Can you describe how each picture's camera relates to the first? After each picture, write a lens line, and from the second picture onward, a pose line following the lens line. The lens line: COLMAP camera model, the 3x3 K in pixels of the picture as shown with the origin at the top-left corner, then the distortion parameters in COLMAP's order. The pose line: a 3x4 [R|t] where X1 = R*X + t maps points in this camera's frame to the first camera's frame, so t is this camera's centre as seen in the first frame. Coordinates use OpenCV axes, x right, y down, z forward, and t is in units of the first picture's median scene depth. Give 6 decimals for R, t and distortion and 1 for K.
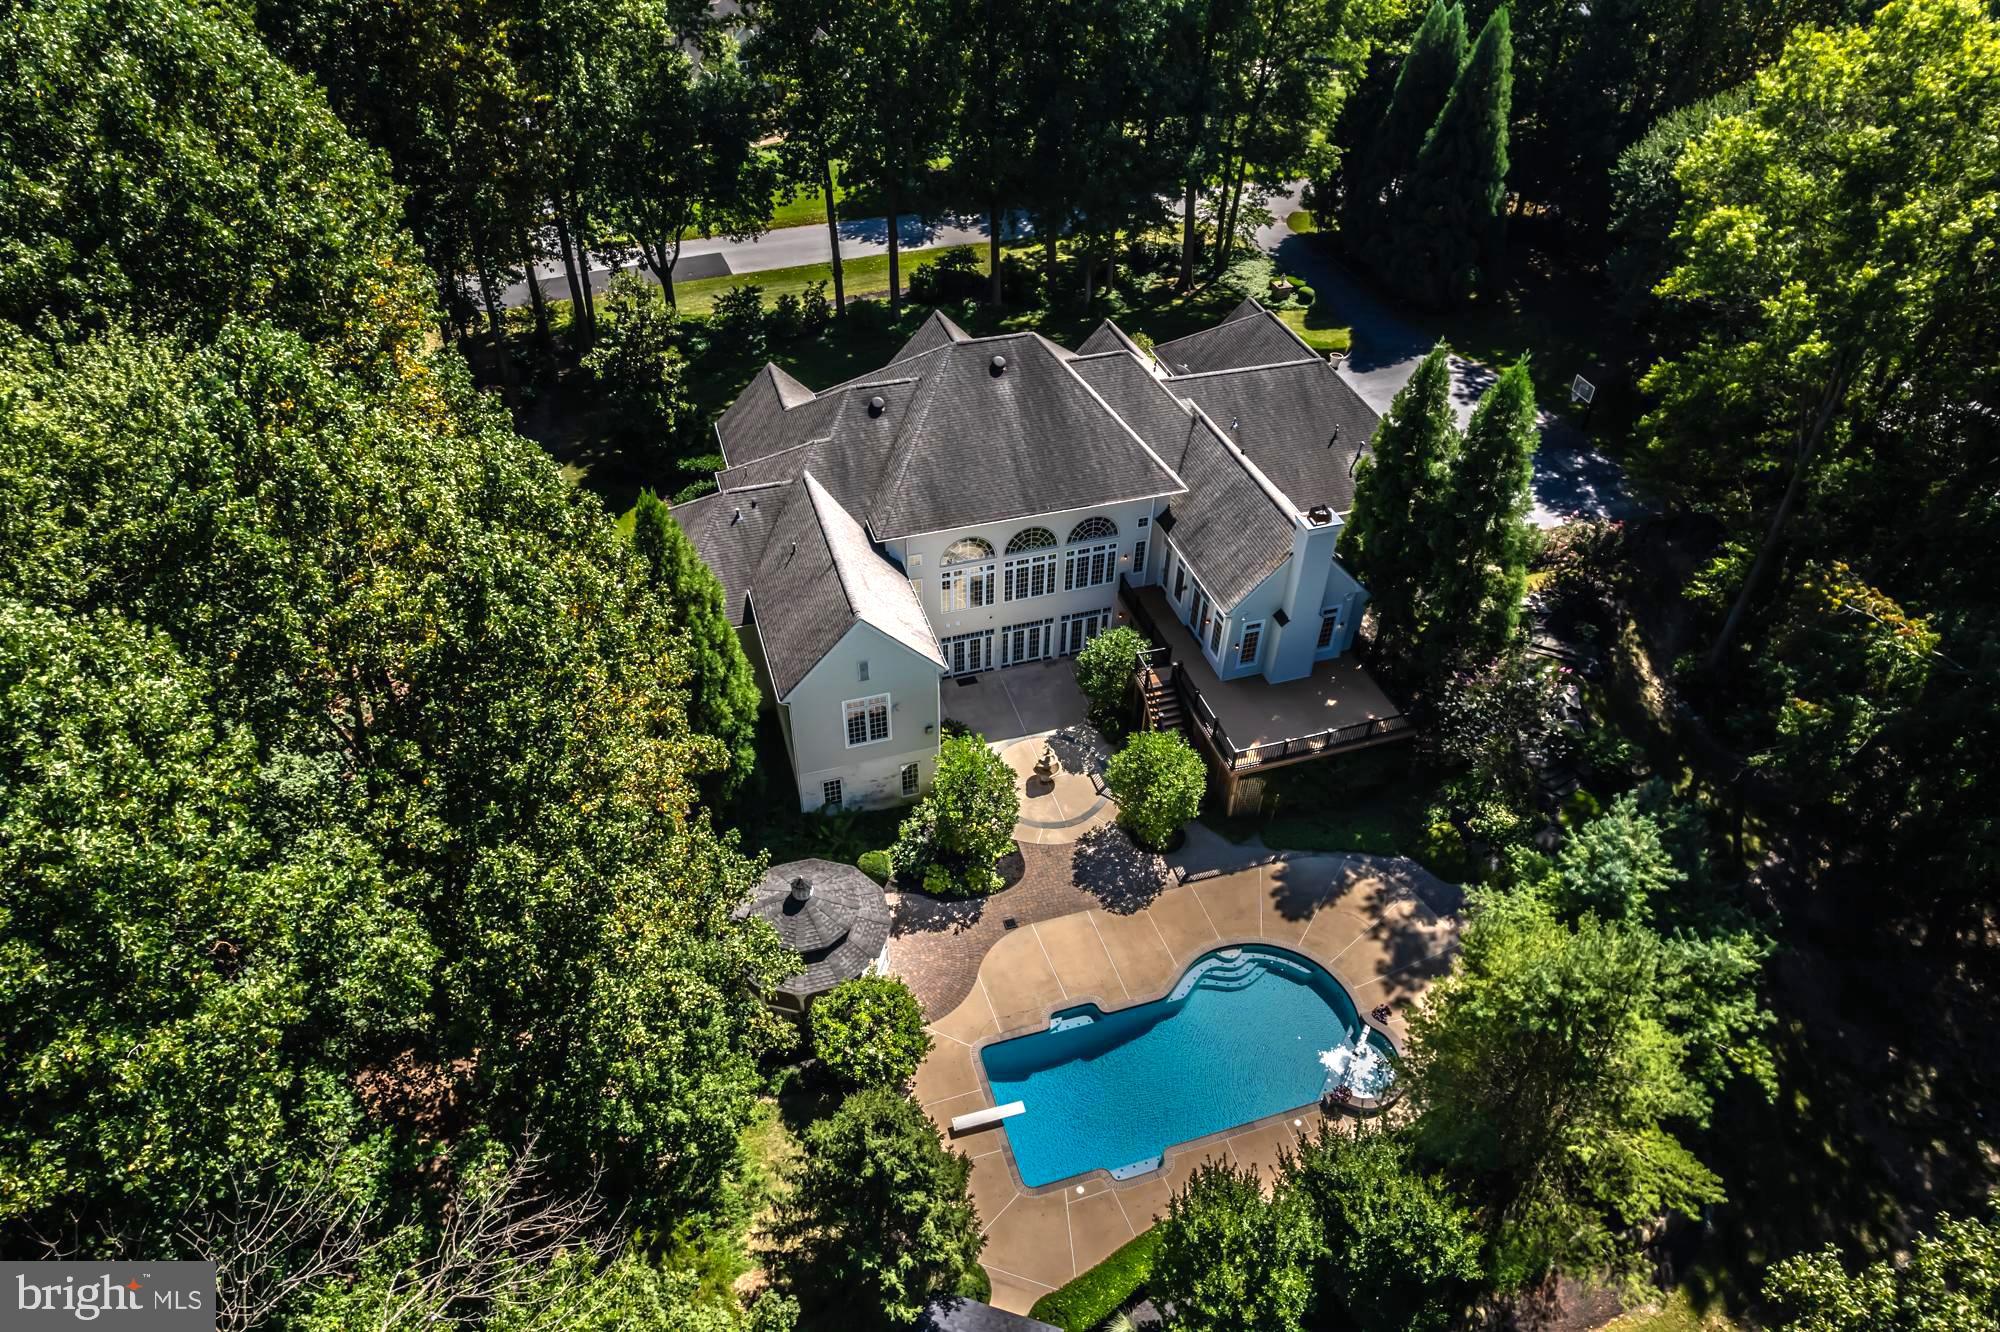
lens RADIAL K [[1283.7, 0, 1007.2], [0, 1283.7, 662.1], [0, 0, 1]] dist [-0.047748, 0.005006]
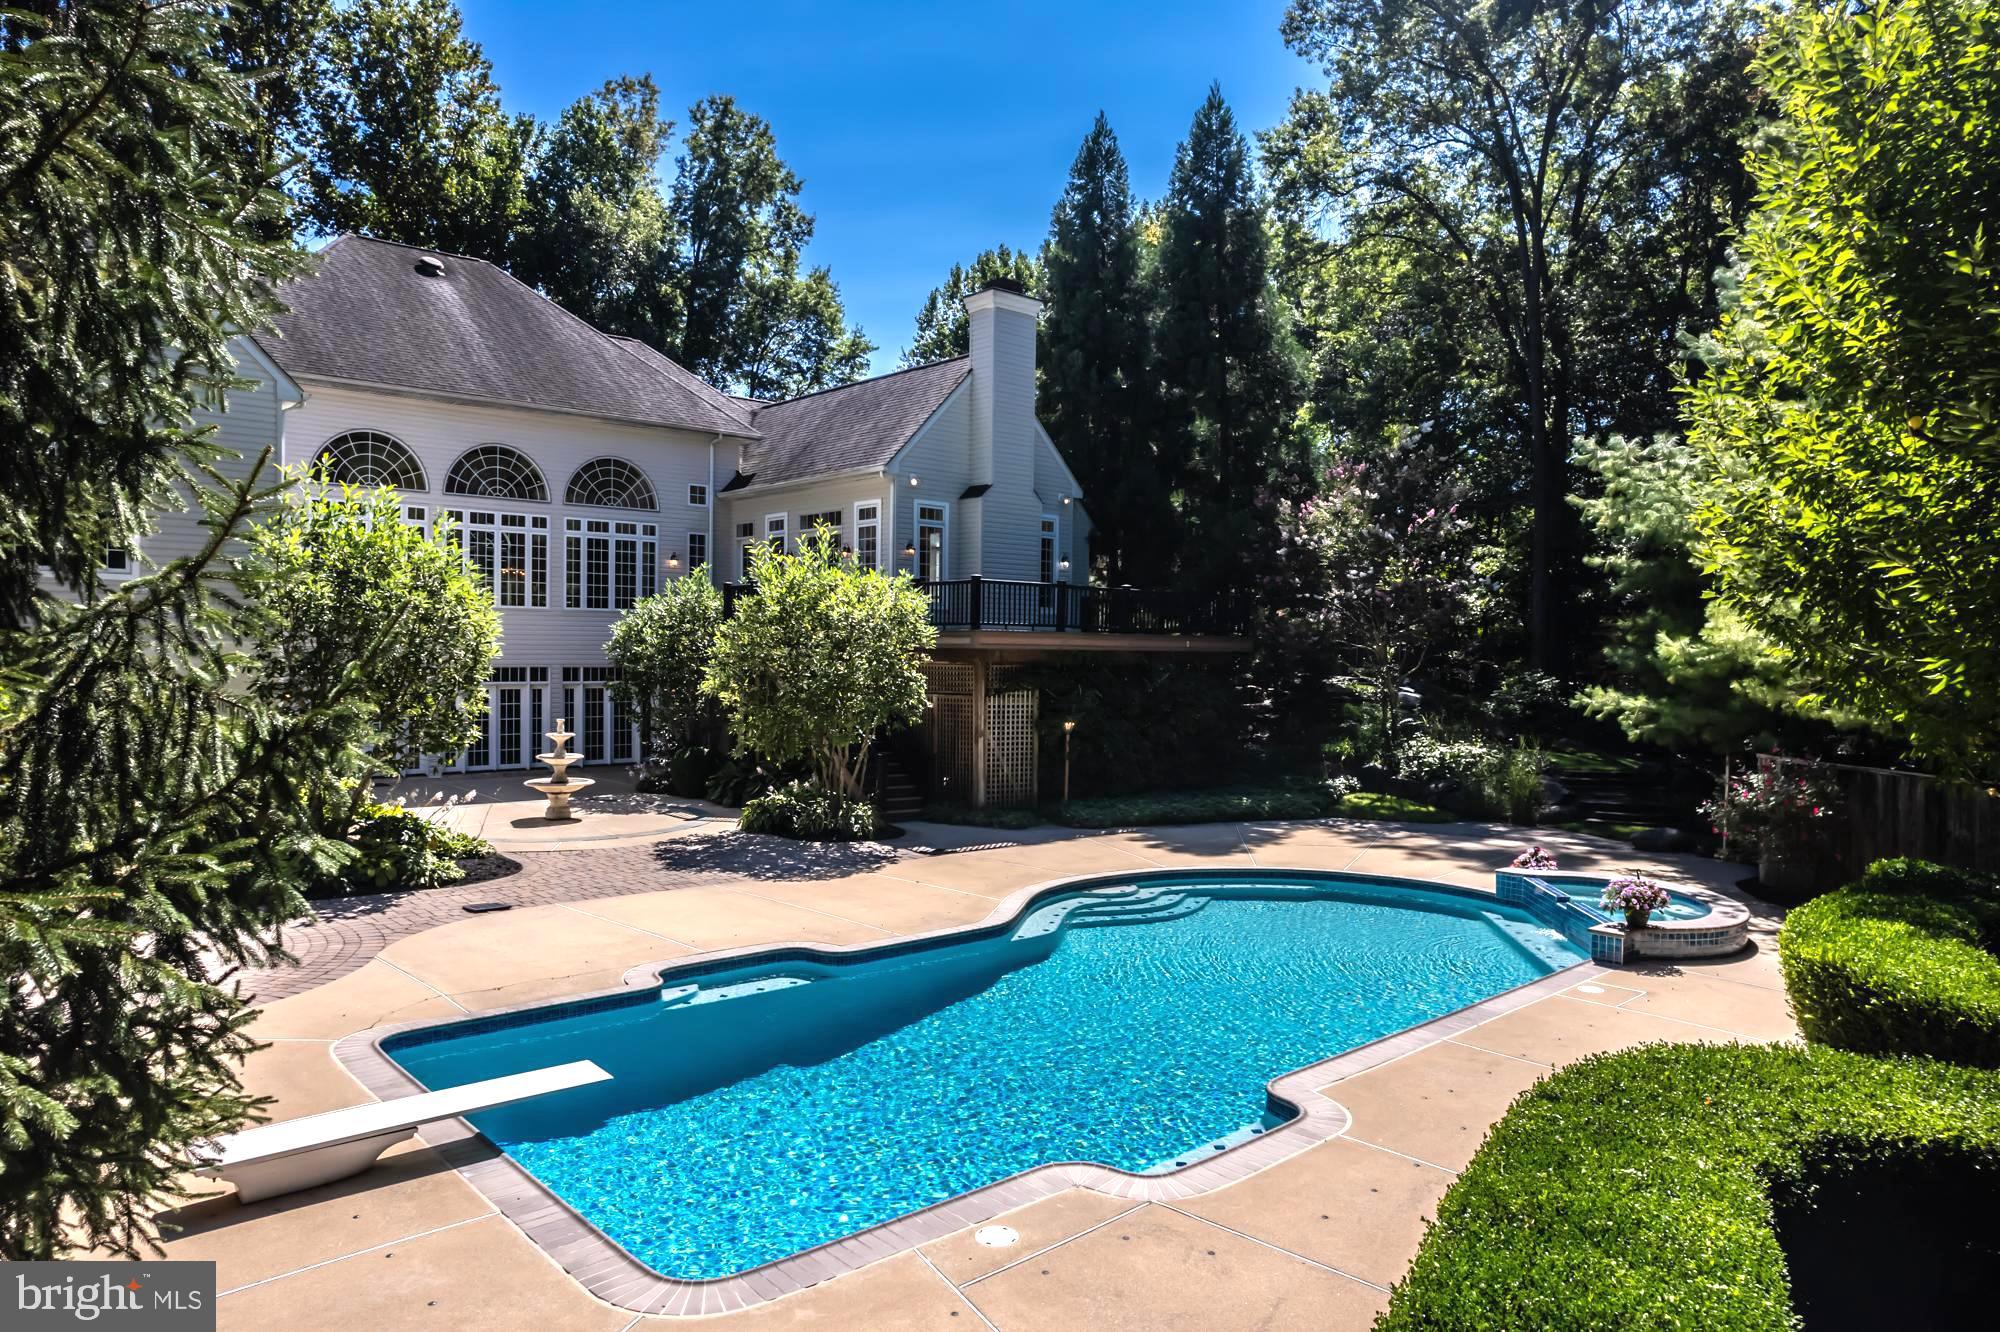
lens RADIAL K [[1283.7, 0, 1007.2], [0, 1283.7, 662.1], [0, 0, 1]] dist [-0.047748, 0.005006]
pose [[0.910220, -0.017565, 0.413753, -0.009885], [0.276684, 0.769182, -0.576025, 0.364643], [-0.308134, 0.638789, 0.704984, 0.661388]]
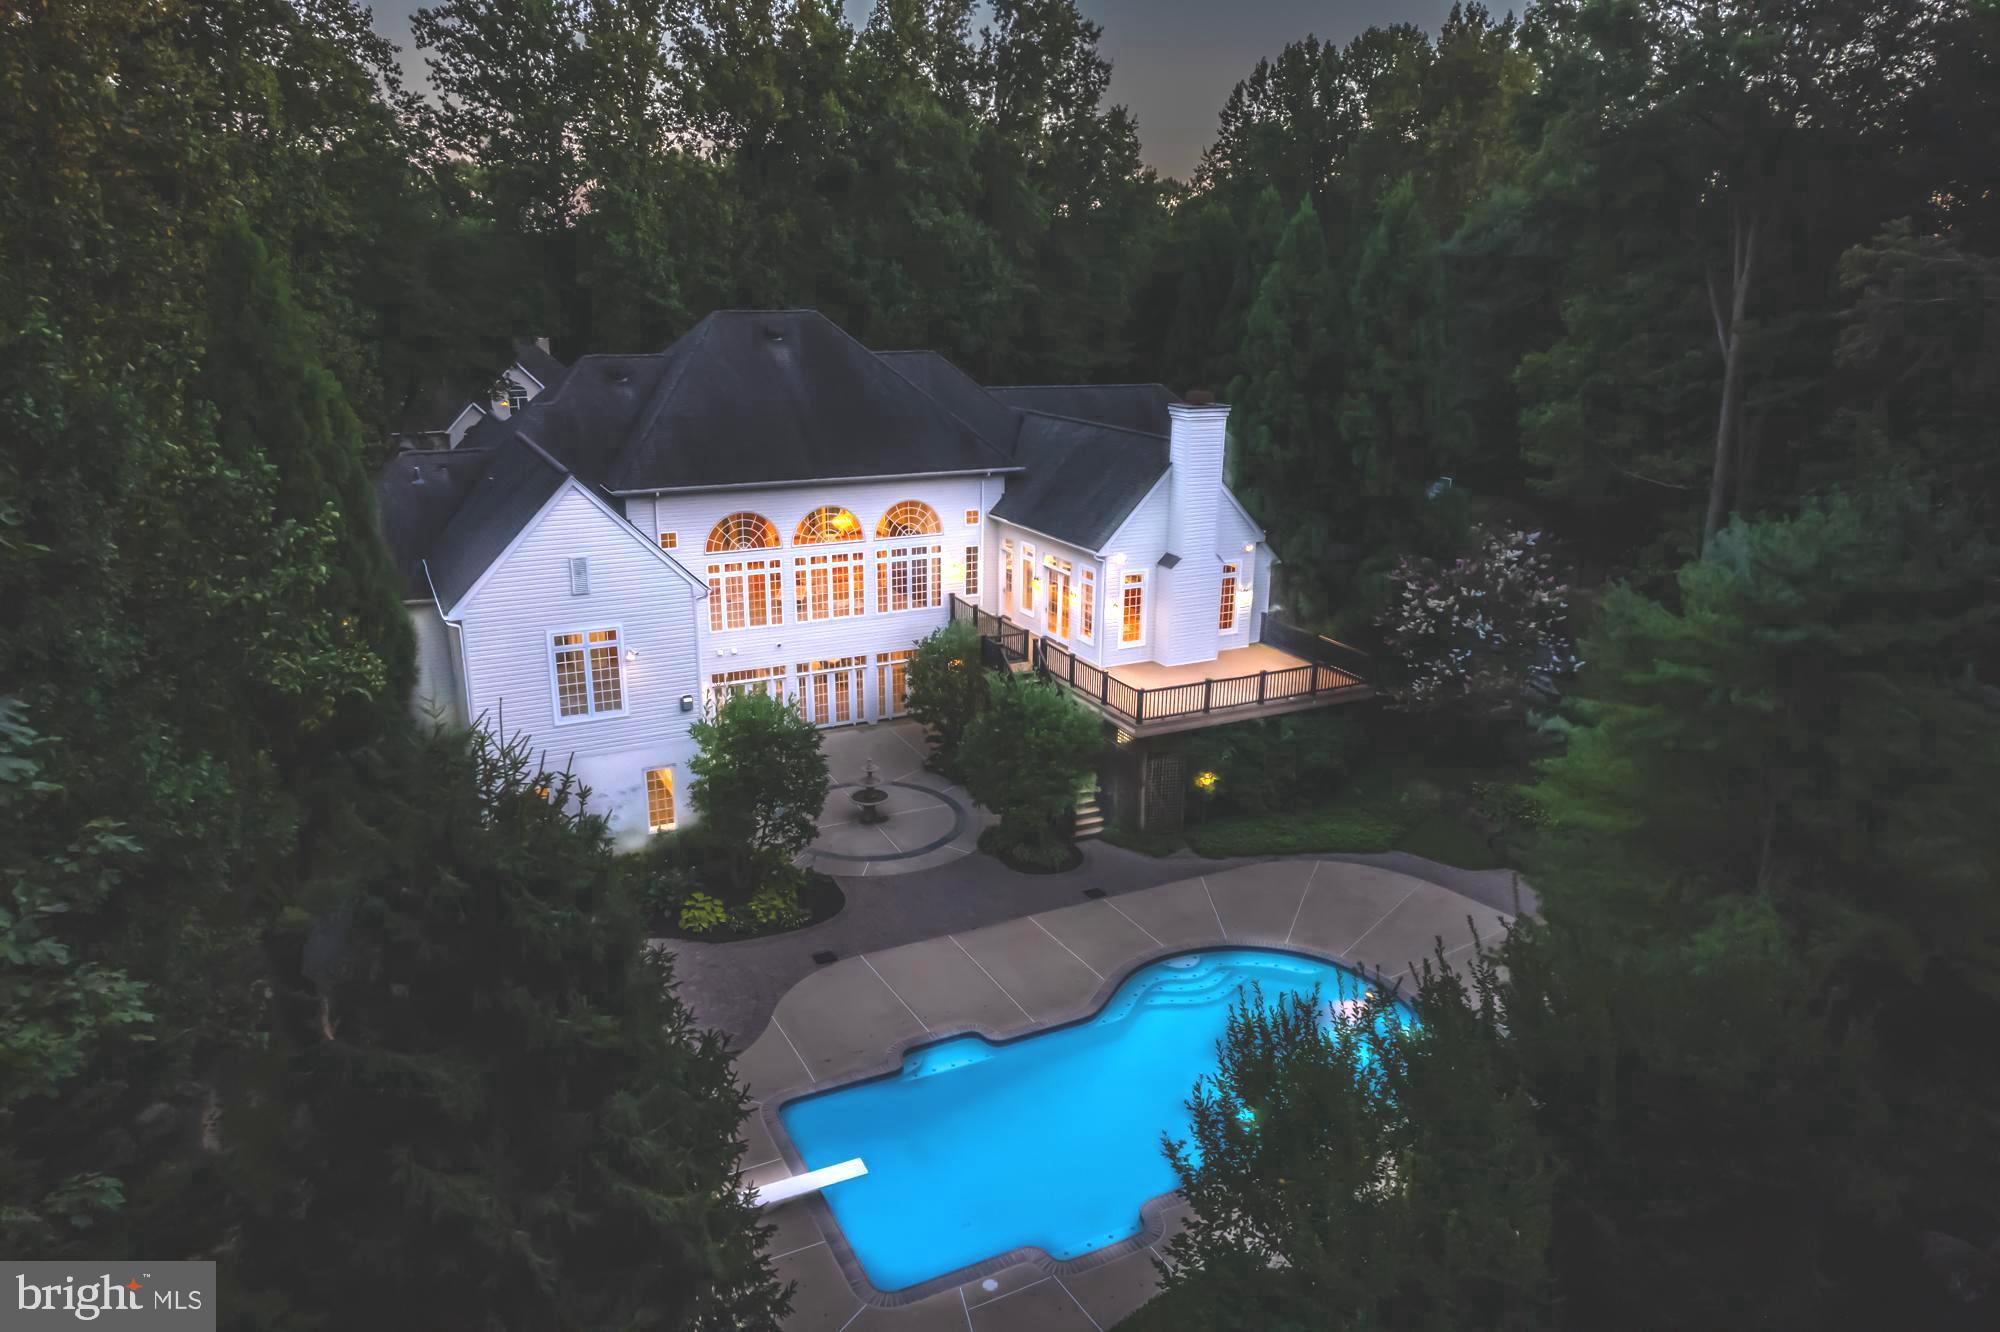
lens RADIAL K [[1280.1, 0, 1008.3], [0, 1280.1, 666.5], [0, 0, 1]] dist [-0.039104, 0.001159]
pose [[0.985996, -0.055528, 0.157251, 0.000379], [0.113417, 0.914570, -0.388200, 0.310068], [-0.122261, 0.400598, 0.908060, 0.367491]]
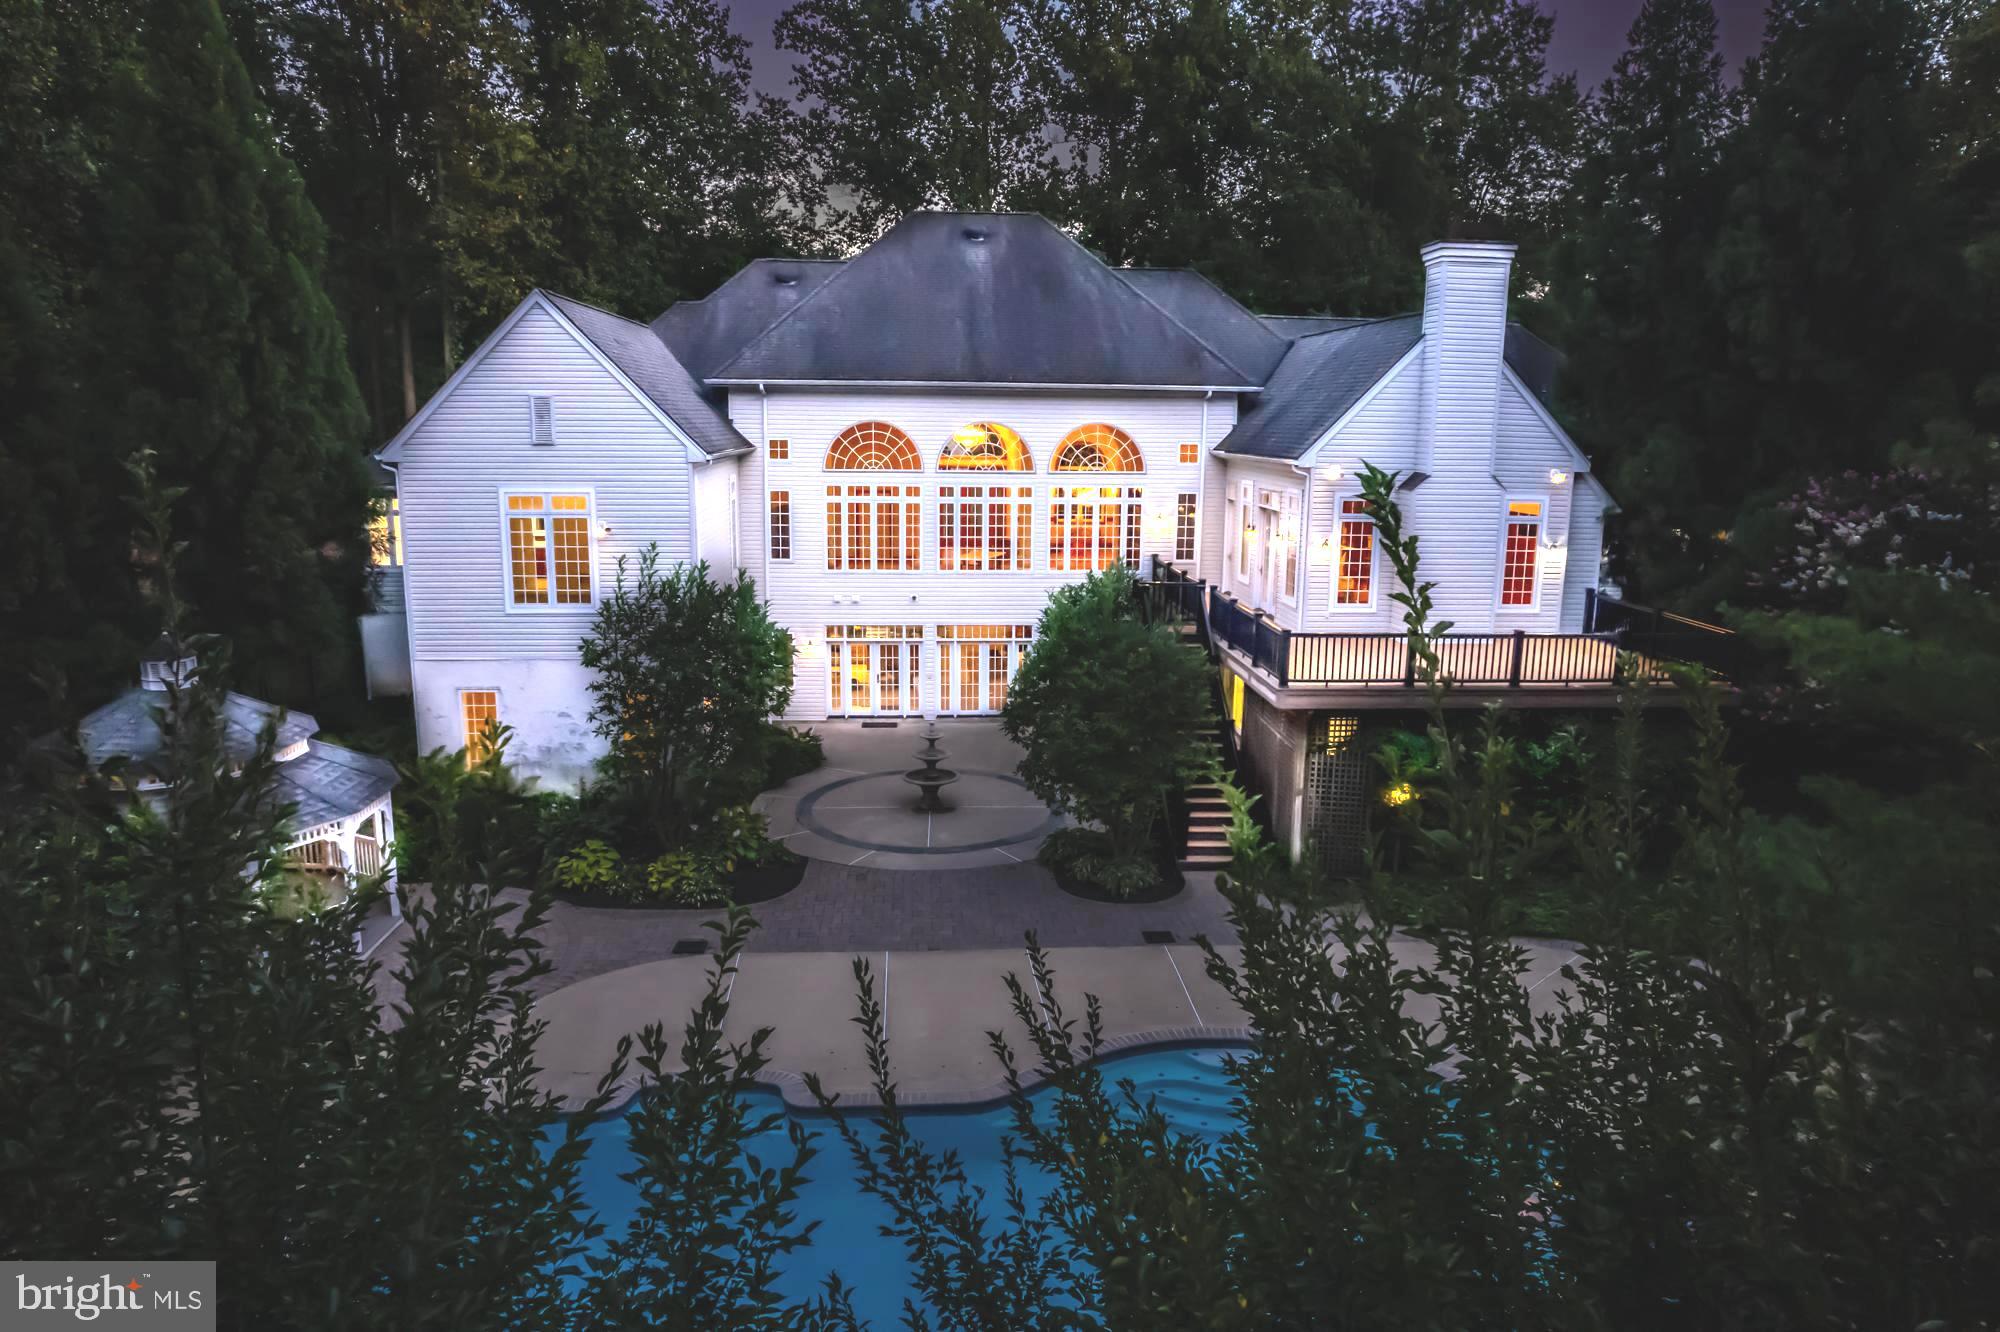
lens RADIAL K [[1283.7, 0, 1007.2], [0, 1283.7, 662.1], [0, 0, 1]] dist [-0.047748, 0.005006]
pose [[0.971678, 0.033105, -0.233980, 0.184111], [-0.144925, 0.865556, -0.479385, 0.293457], [0.186653, 0.499717, 0.845839, 0.604527]]
